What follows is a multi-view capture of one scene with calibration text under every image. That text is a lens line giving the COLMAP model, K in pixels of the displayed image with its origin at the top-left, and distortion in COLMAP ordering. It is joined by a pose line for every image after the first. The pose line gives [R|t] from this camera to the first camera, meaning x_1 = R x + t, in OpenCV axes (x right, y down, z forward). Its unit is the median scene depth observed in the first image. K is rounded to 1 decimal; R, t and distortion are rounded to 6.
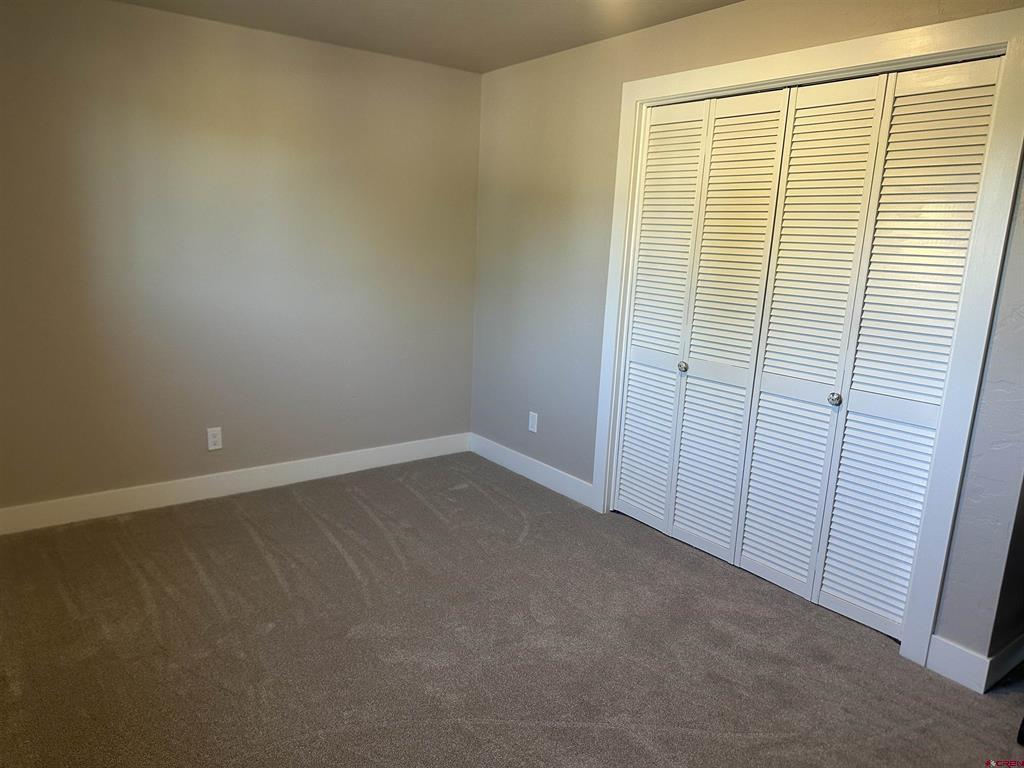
lens RADIAL K [[716.4, 0, 514.3], [0, 716.4, 389.9], [0, 0, 1]] dist [0.112407, -0.153044]
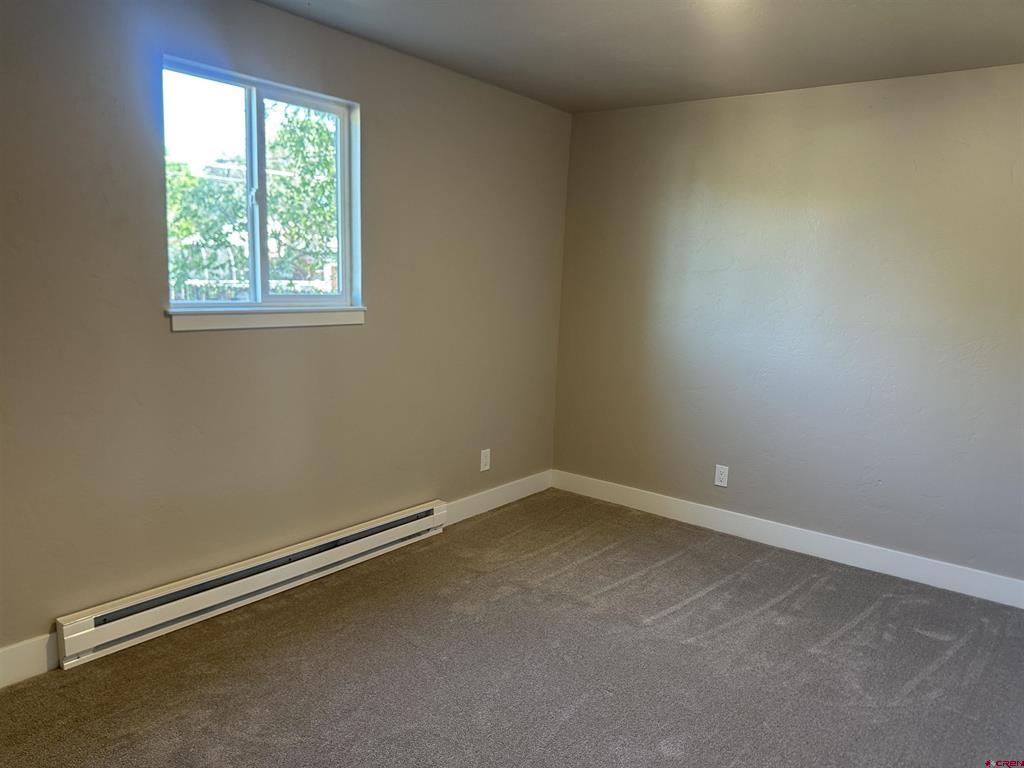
lens RADIAL K [[716.4, 0, 514.3], [0, 716.4, 389.9], [0, 0, 1]] dist [0.112407, -0.153044]
pose [[0.235141, 0.124352, -0.963974, 0.605628], [-0.220562, 0.972736, 0.071680, -0.075274], [0.946605, 0.195761, 0.256158, 0.455594]]
